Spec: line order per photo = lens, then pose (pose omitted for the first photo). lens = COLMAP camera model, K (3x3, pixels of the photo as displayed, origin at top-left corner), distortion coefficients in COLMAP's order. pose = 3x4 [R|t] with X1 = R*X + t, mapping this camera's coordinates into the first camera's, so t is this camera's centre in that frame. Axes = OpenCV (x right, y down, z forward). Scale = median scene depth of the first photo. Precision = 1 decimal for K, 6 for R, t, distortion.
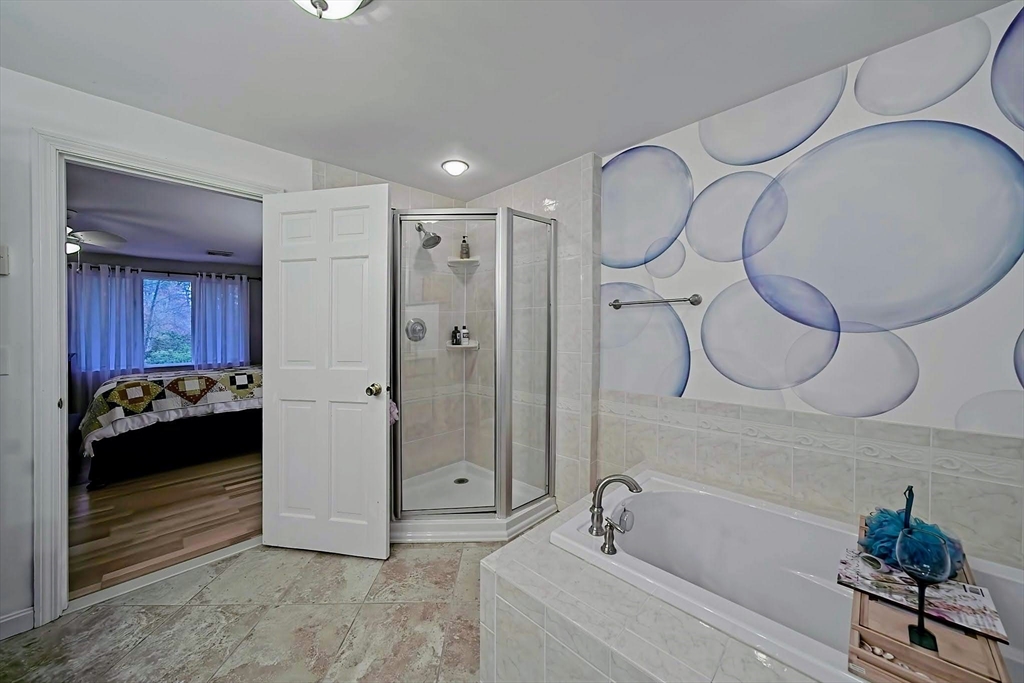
lens RADIAL K [[358.7, 0, 522.9], [0, 358.7, 327.4], [0, 0, 1]] dist [-0.003493, 0.002967]
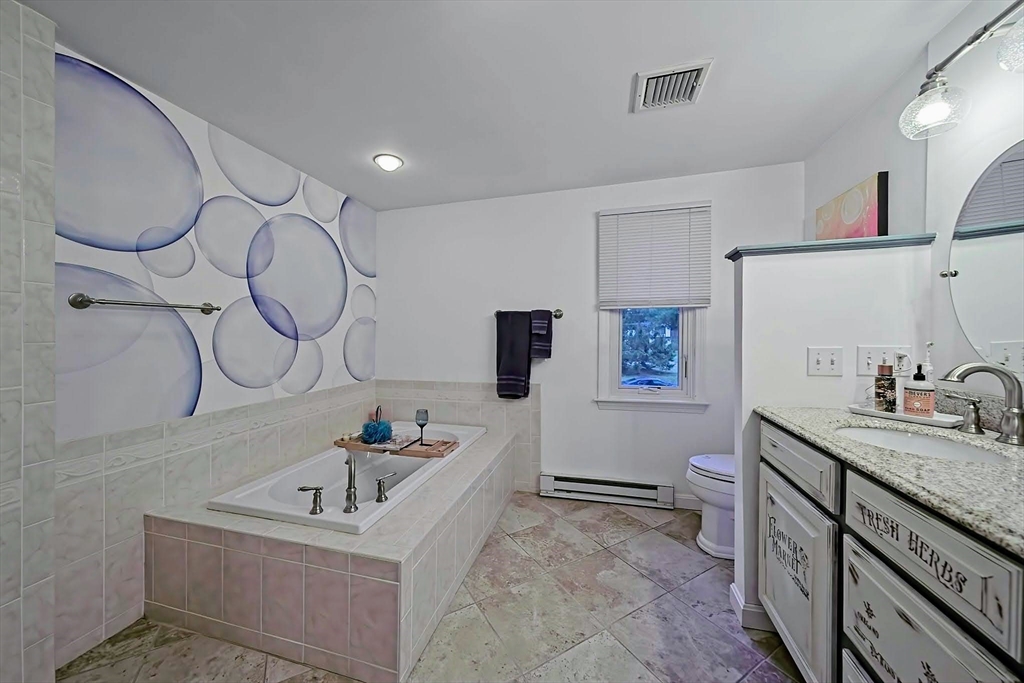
lens RADIAL K [[358.7, 0, 510.0], [0, 358.7, 336.0], [0, 0, 1]] dist [-0.003493, 0.002967]
pose [[-0.465160, -0.002496, 0.885223, -0.747074], [-0.006740, 0.999977, -0.000722, -0.009269], [-0.885201, -0.006302, -0.465166, 0.740145]]
